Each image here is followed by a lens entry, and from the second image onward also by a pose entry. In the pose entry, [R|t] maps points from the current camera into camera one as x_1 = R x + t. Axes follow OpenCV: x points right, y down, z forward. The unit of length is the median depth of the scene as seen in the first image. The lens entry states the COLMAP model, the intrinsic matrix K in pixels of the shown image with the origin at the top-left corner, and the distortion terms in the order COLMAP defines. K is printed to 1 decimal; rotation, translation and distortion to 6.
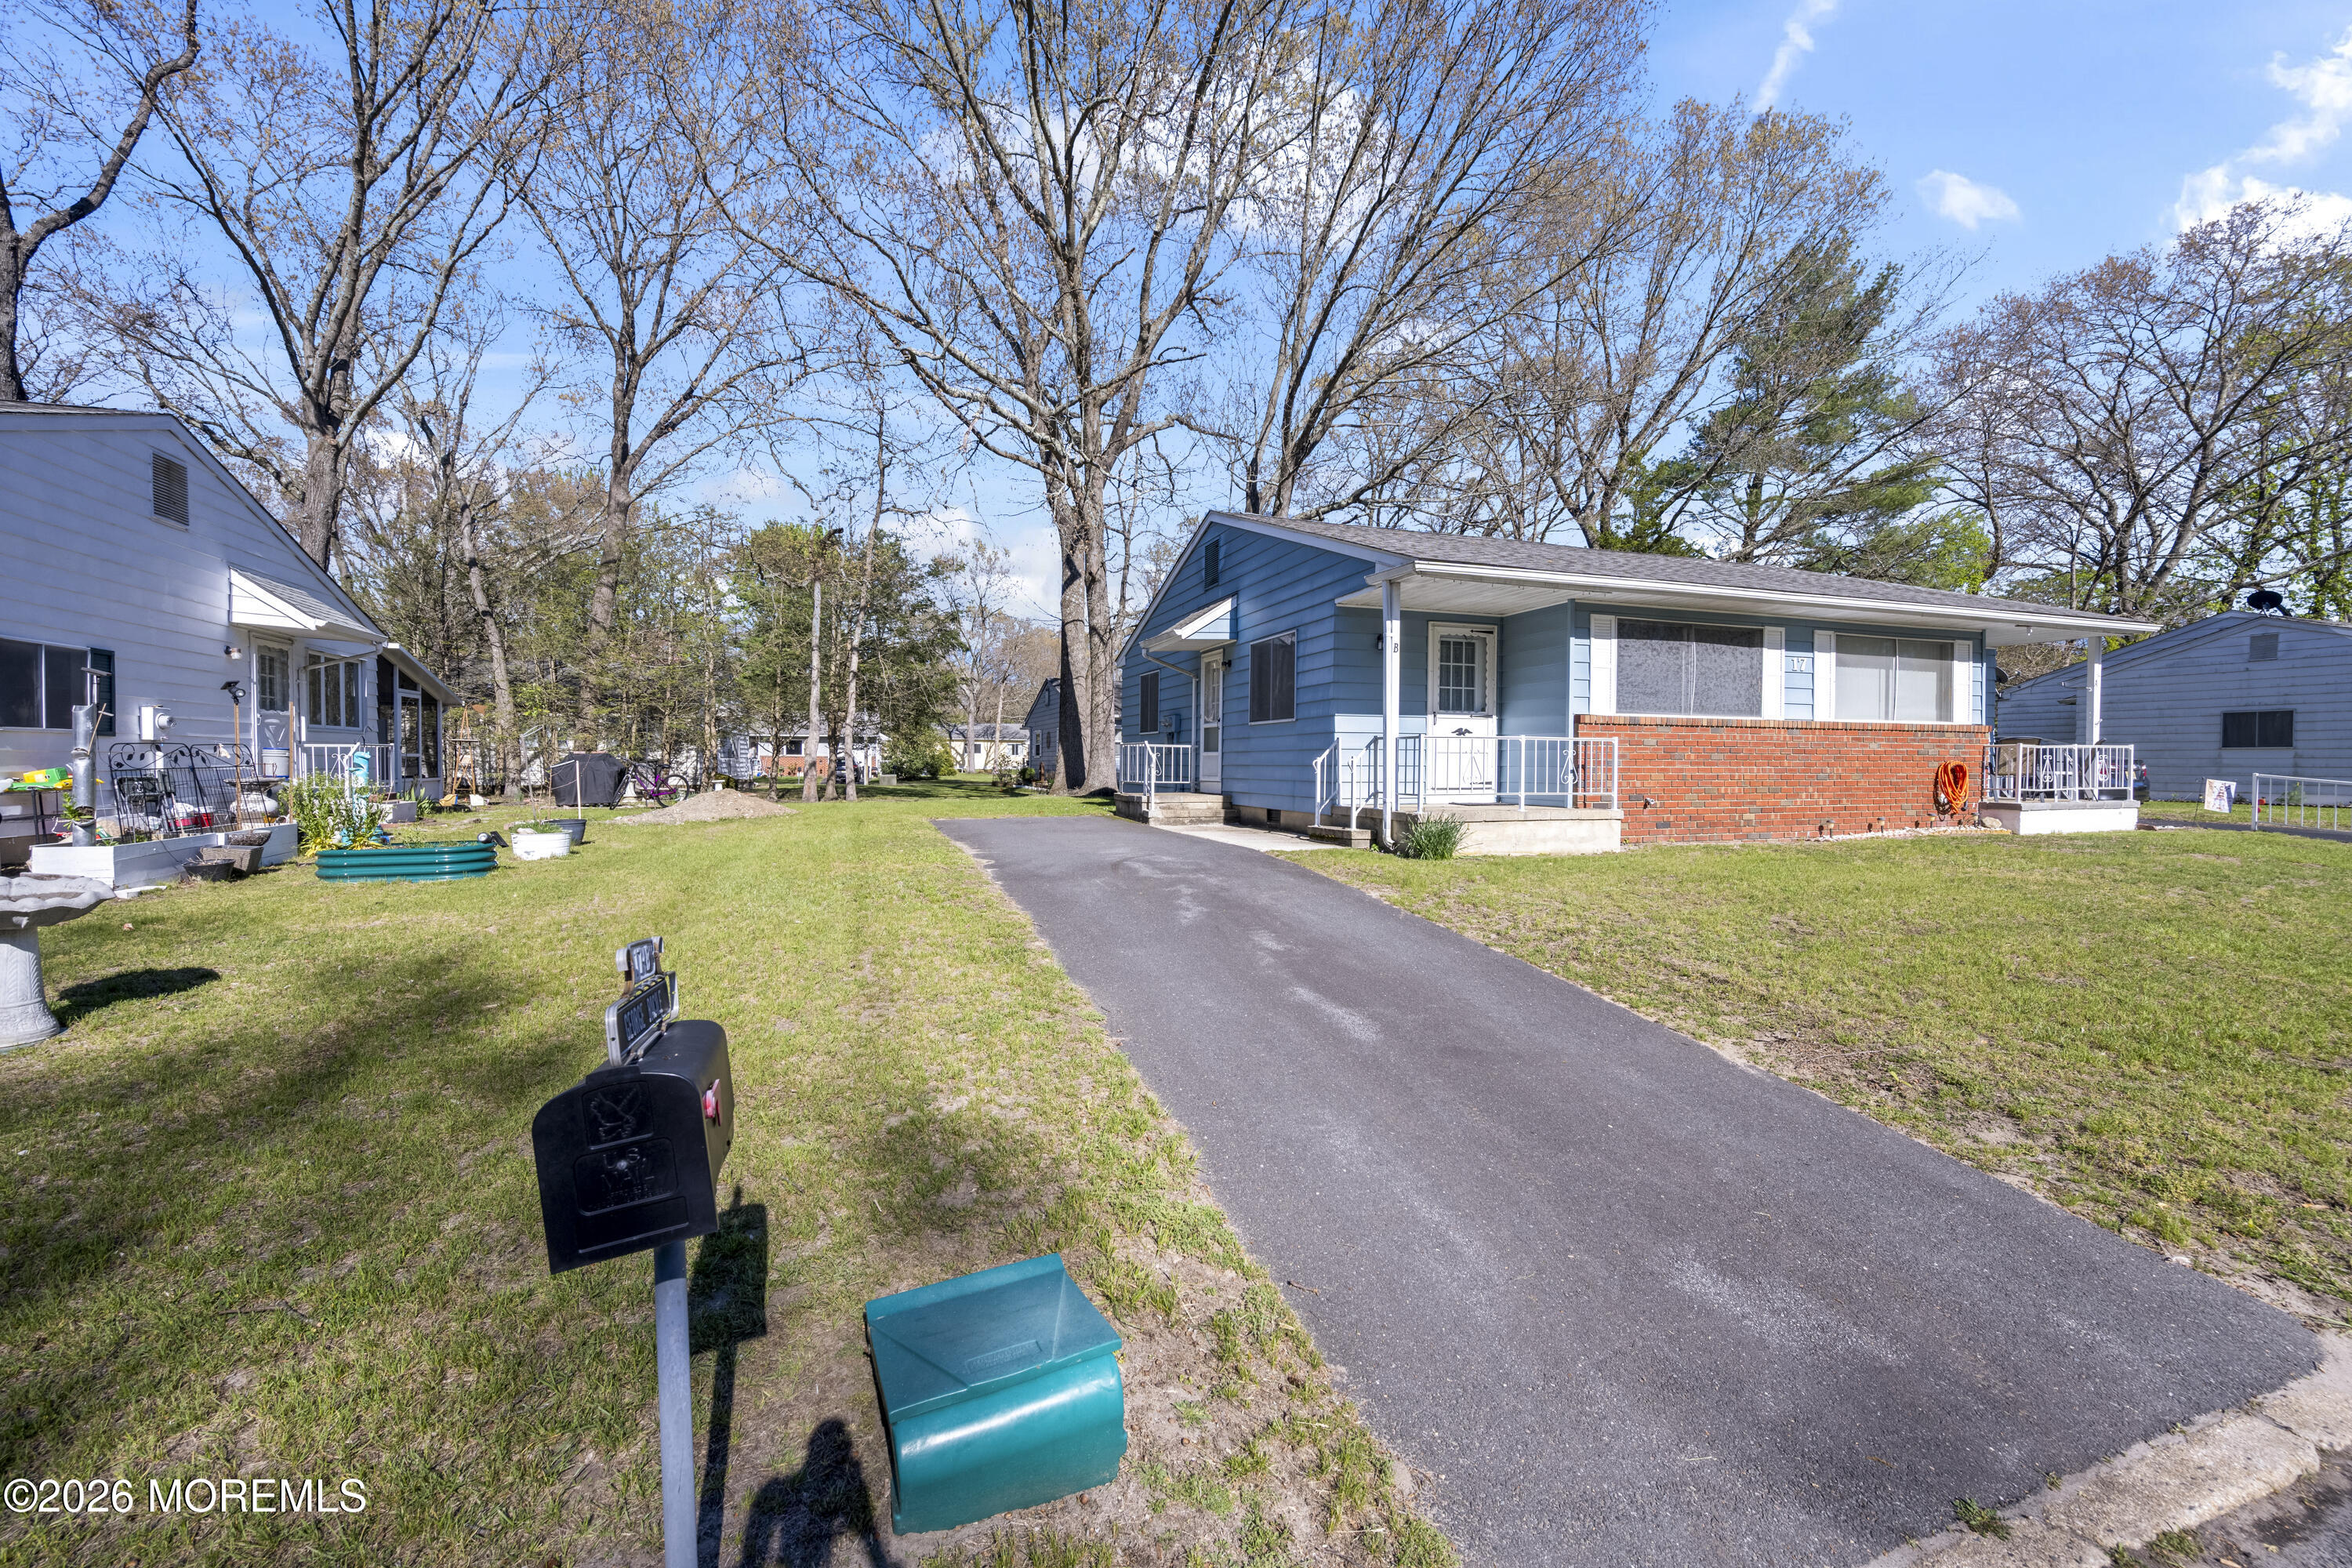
lens RADIAL K [[935.1, 0, 1172.6], [0, 935.1, 776.2], [0, 0, 1]] dist [0.001593, 0.000353]
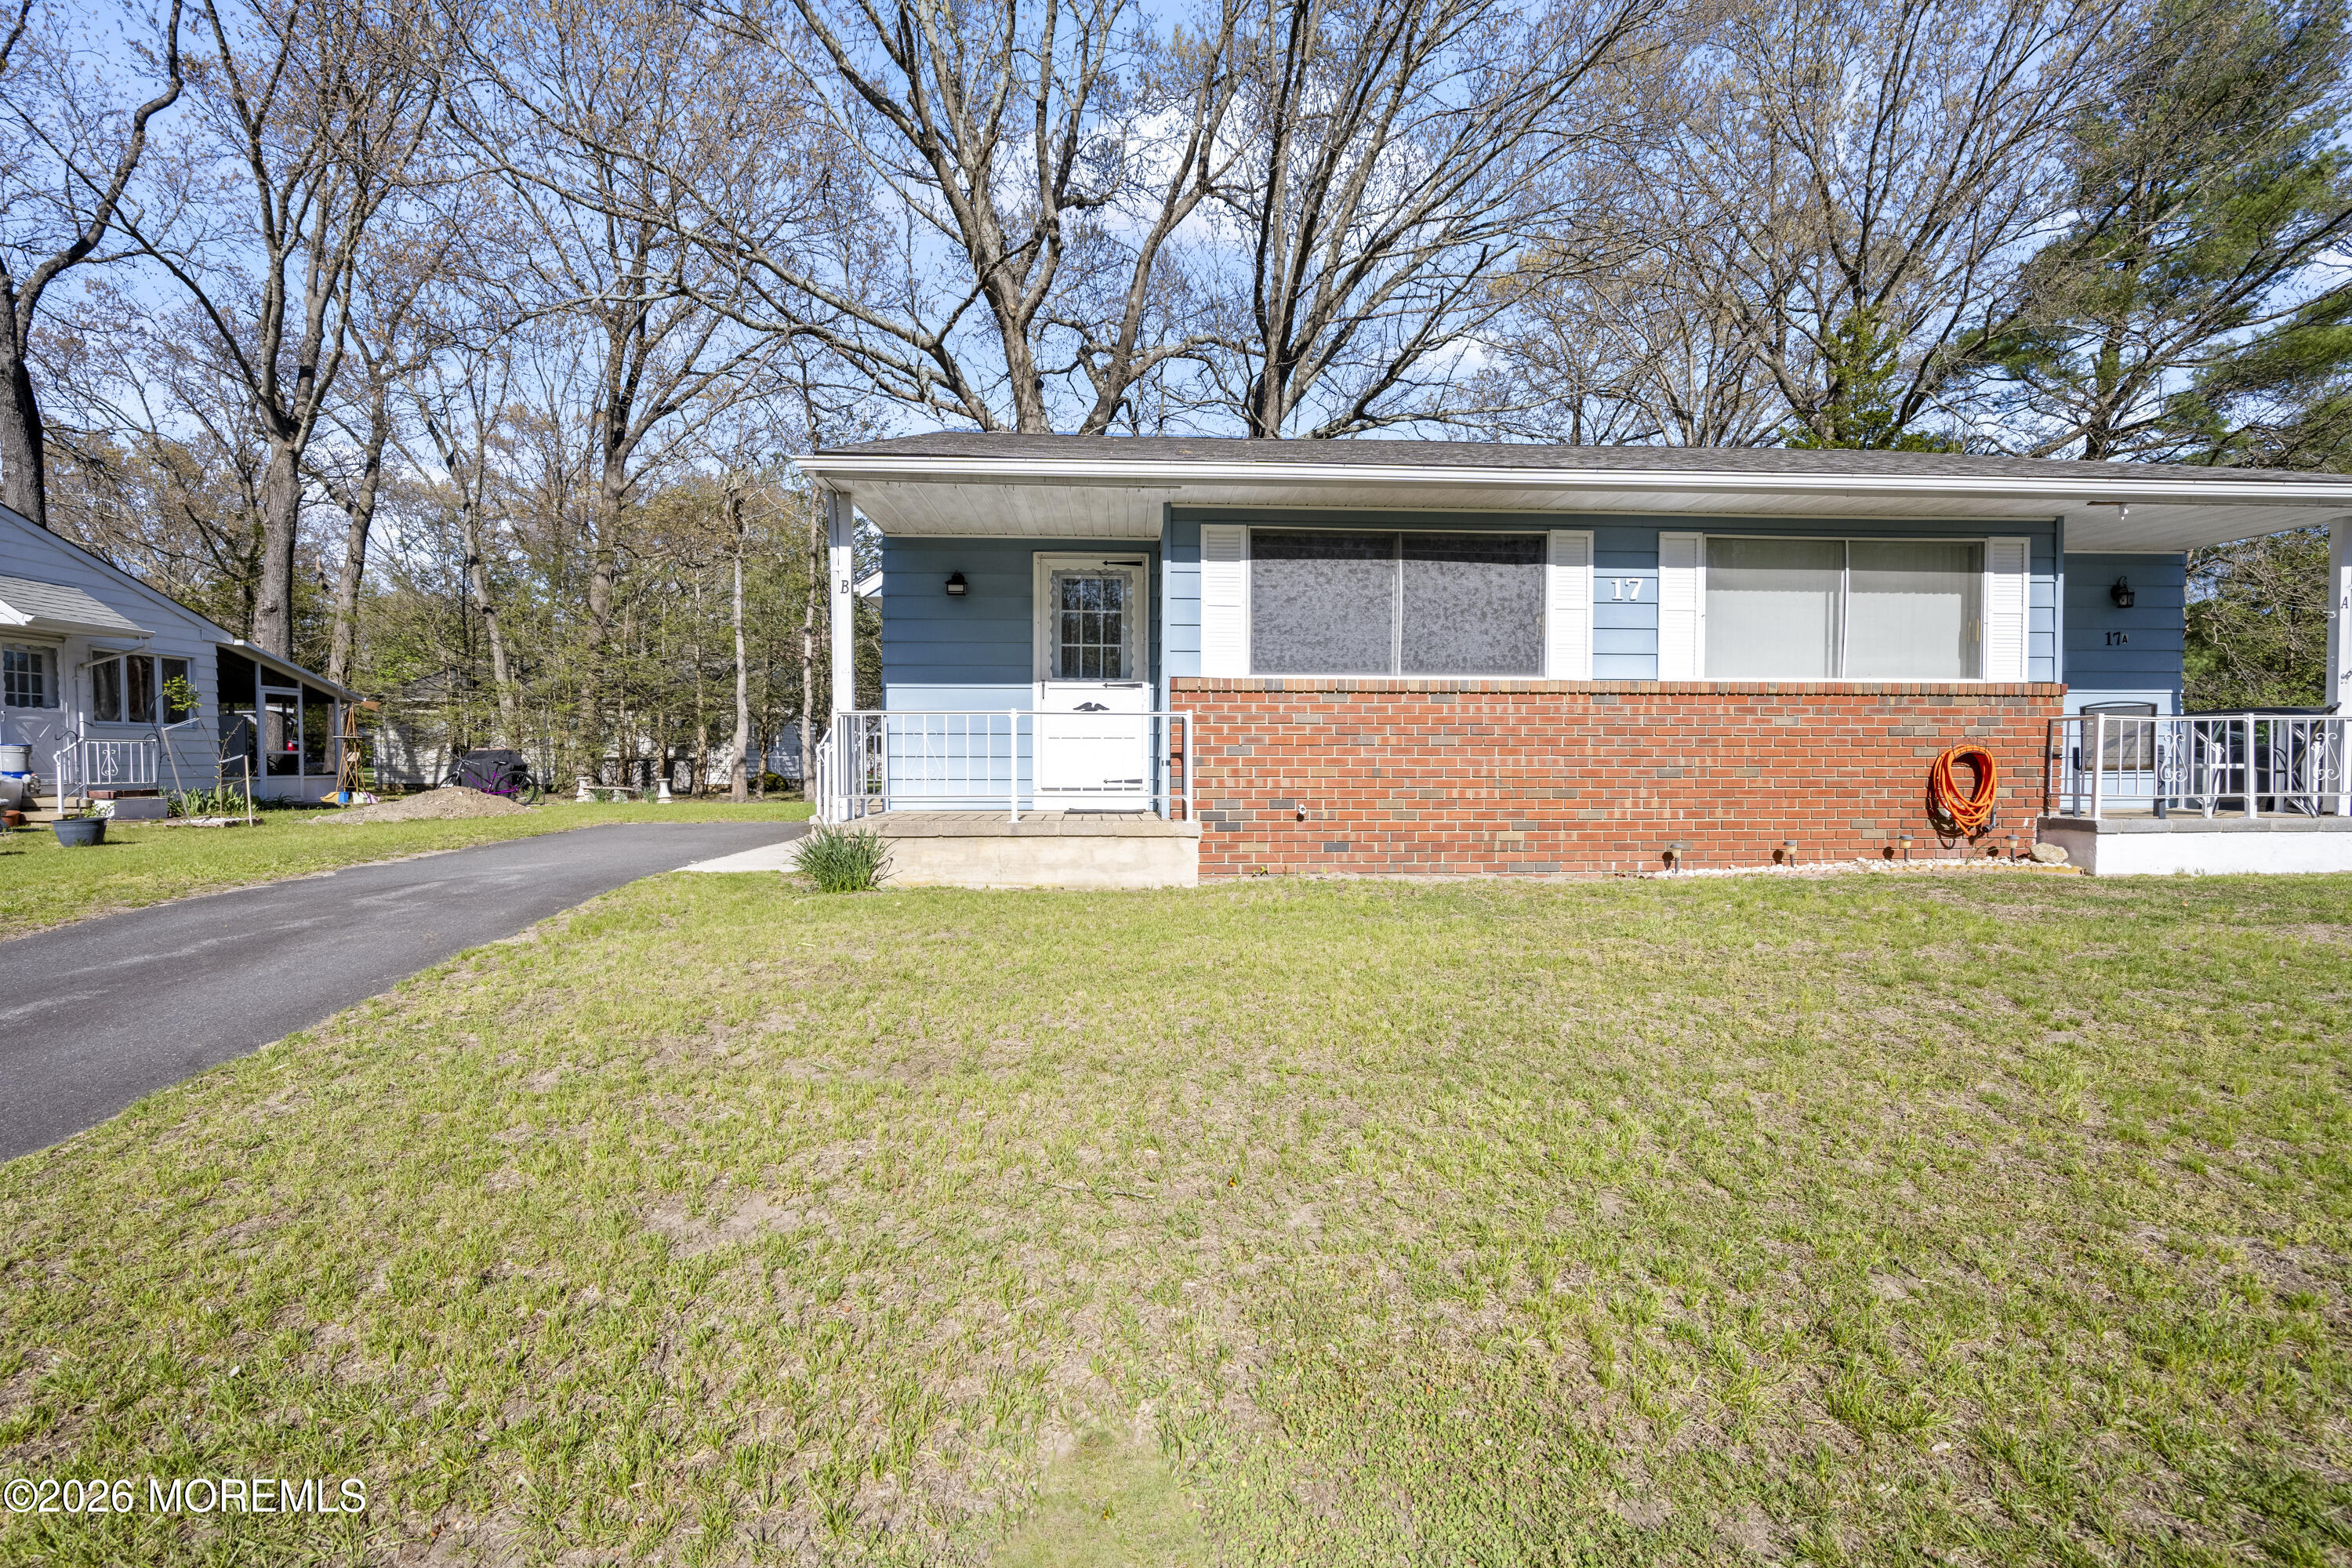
lens RADIAL K [[1052.3, 0, 1174.2], [0, 1052.3, 781.3], [0, 0, 1]] dist [0.000450, 0.000718]
pose [[0.961927, 0.002341, -0.273297, 0.528322], [-0.001254, 0.999991, 0.004151, 0.003754], [0.273304, -0.003650, 0.961921, 0.234847]]
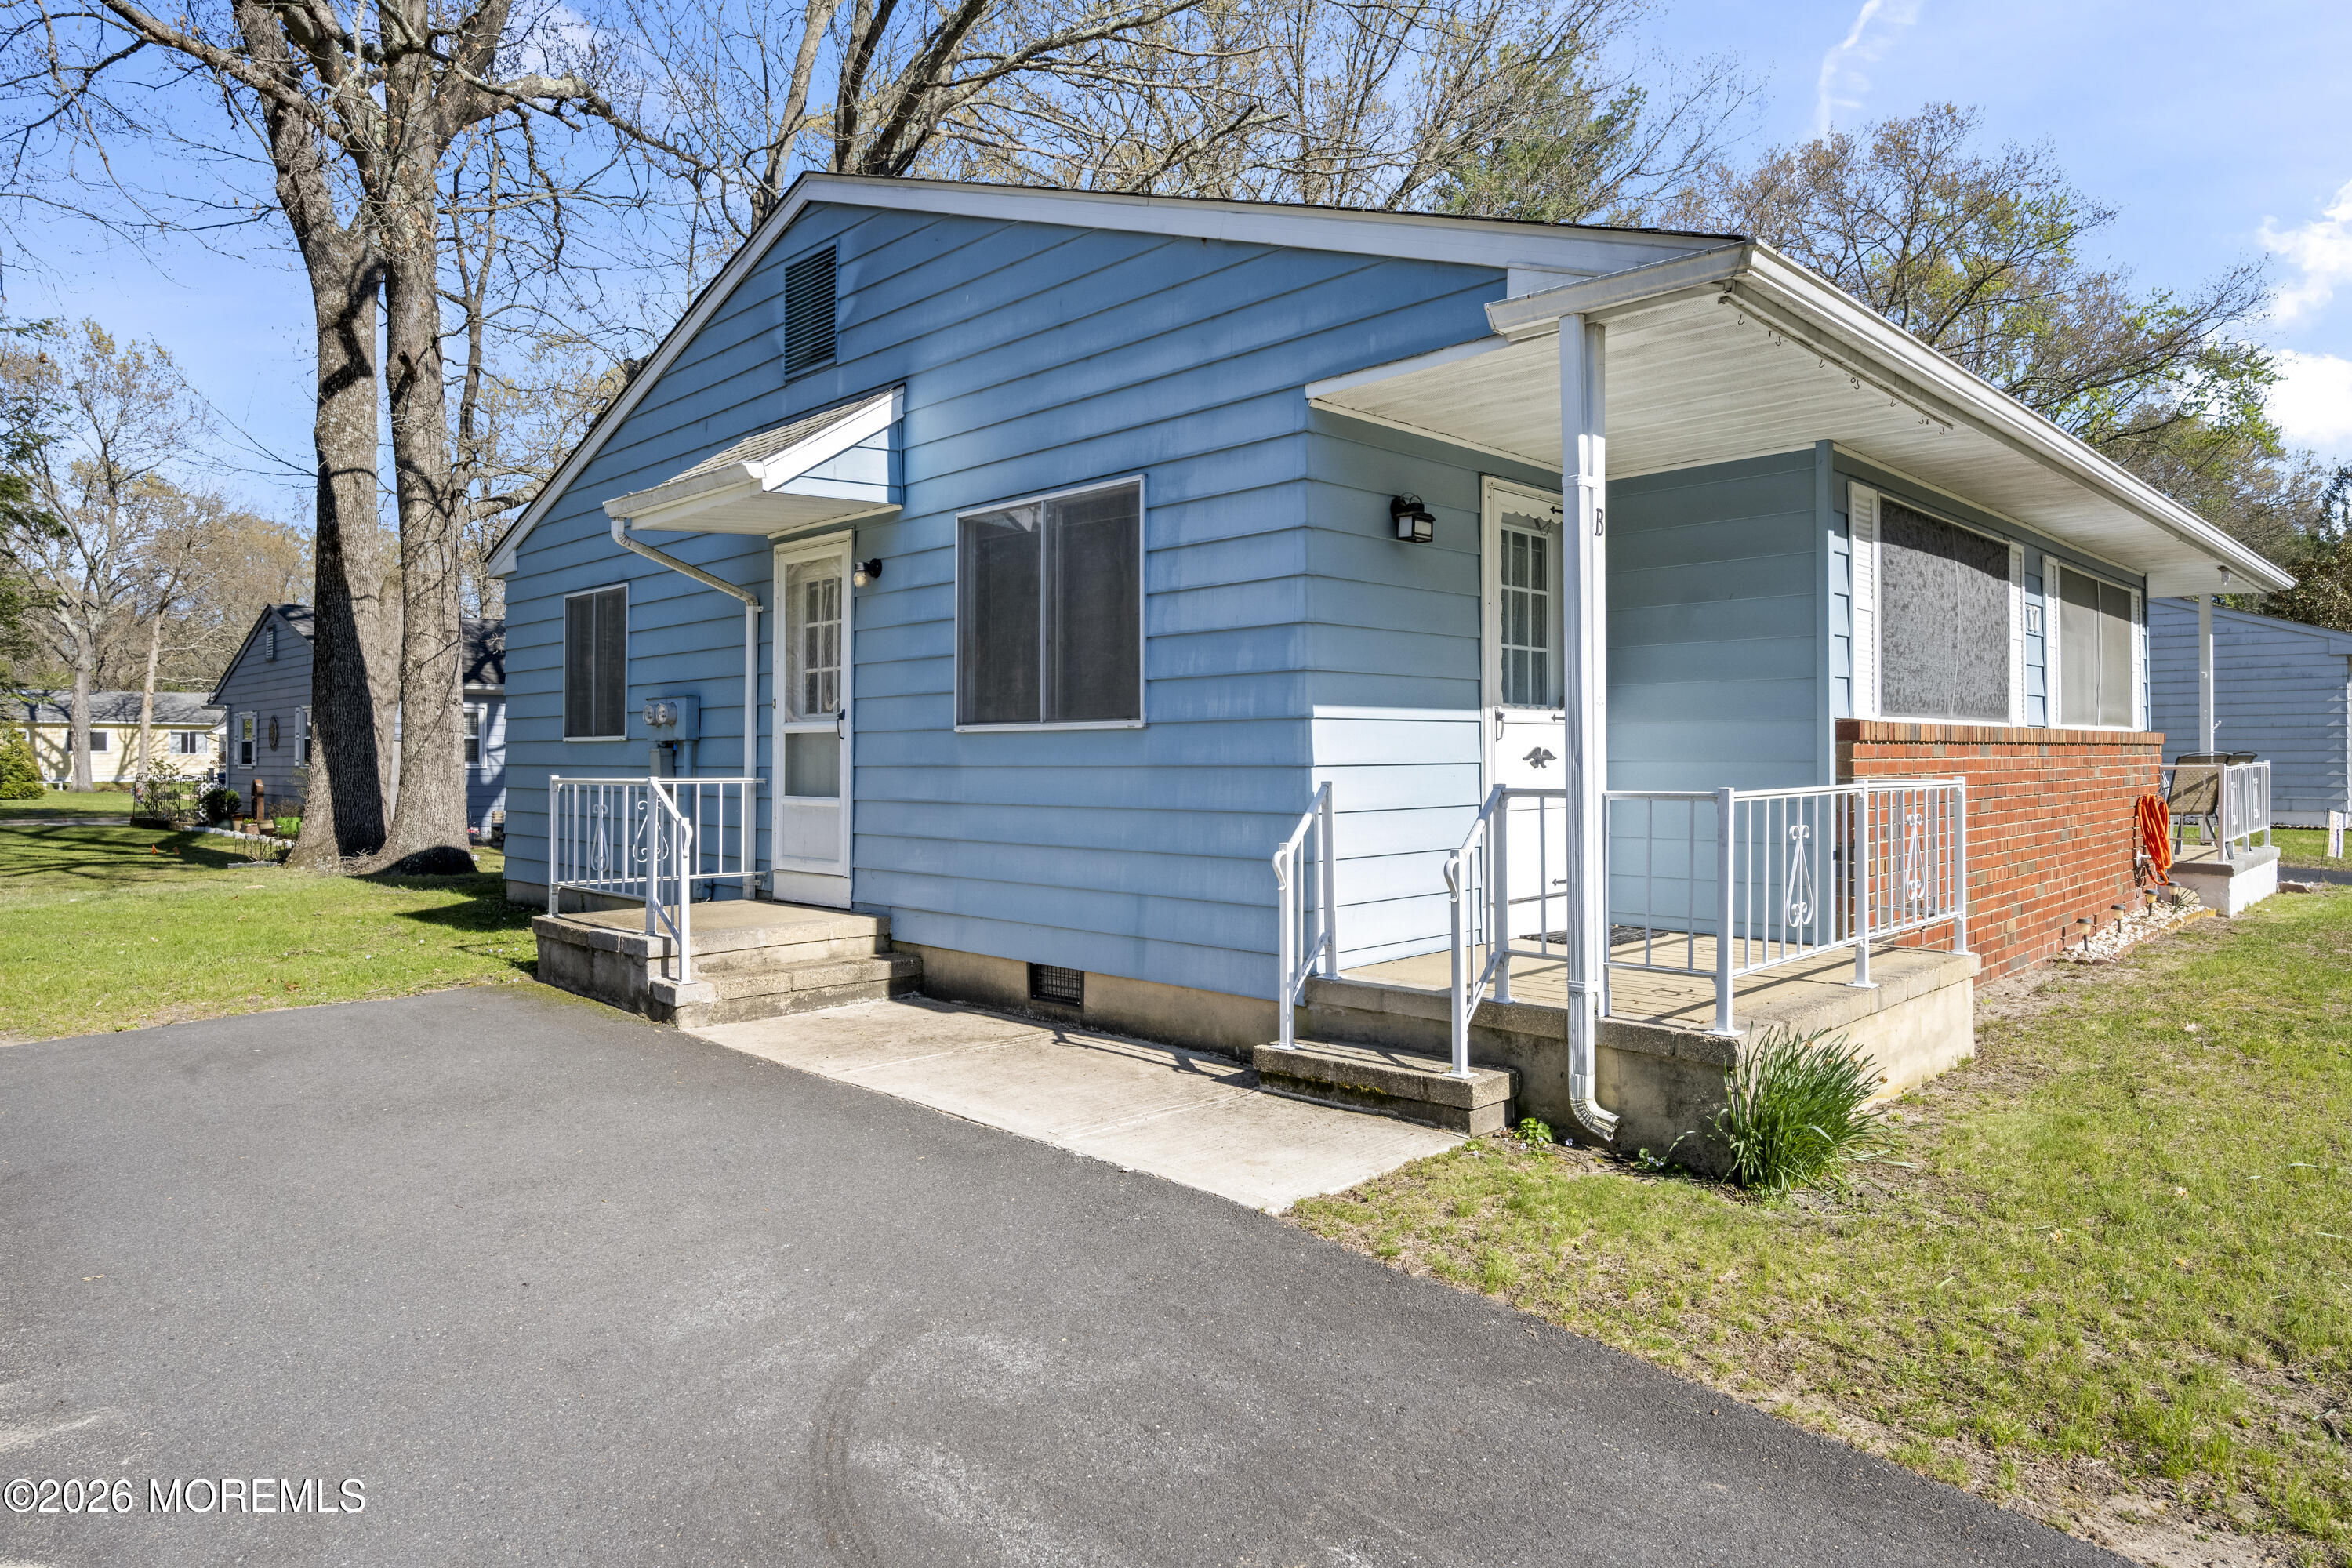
lens RADIAL K [[1390.1, 0, 1184.0], [0, 1390.1, 748.5], [0, 0, 1]] dist [-0.001422, 0.000200]
pose [[0.898049, -0.006602, 0.439845, -0.083435], [0.014619, 0.999783, -0.014842, -0.040290], [-0.439652, 0.019759, 0.897951, 0.478267]]
